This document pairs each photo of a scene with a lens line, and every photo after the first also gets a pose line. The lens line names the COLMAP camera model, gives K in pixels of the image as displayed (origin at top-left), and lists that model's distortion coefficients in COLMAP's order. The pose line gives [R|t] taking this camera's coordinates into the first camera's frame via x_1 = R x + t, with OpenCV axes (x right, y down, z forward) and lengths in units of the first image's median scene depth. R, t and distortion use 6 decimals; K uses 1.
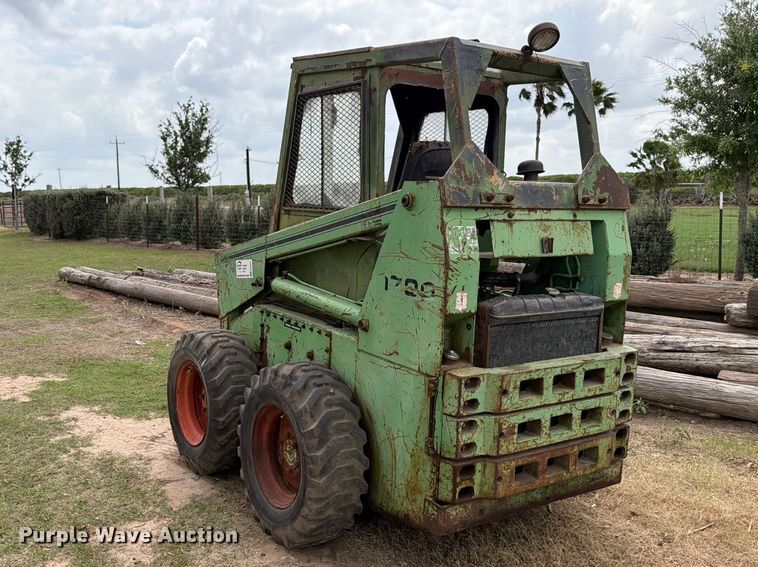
lens RADIAL K [[723.4, 0, 335.8], [0, 723.4, 297.2], [0, 0, 1]] dist [0.145905, -0.298641]
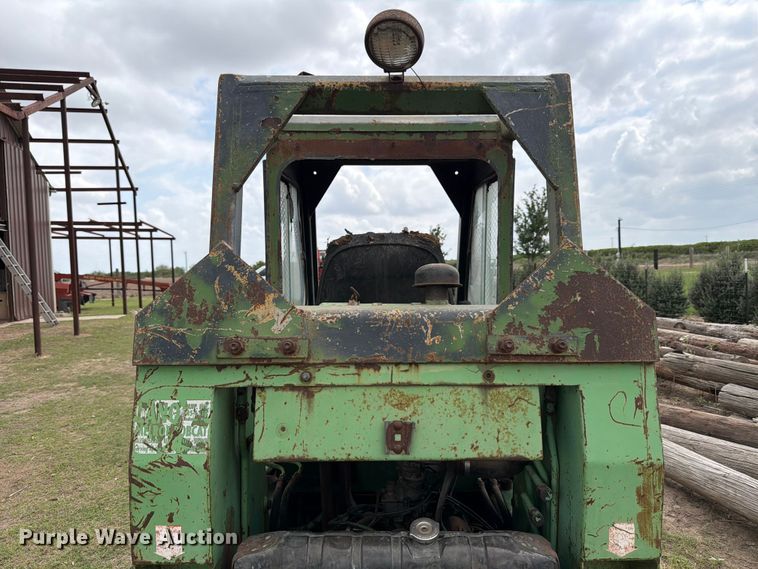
lens RADIAL K [[529.0, 0, 379.0], [0, 529.0, 284.5], [0, 0, 1]] dist [0.087125, -0.139581]
pose [[0.841815, -0.002386, -0.539760, 0.476032], [-0.045819, 0.996065, -0.075862, -0.147612], [0.537818, 0.088593, 0.838394, 0.678352]]
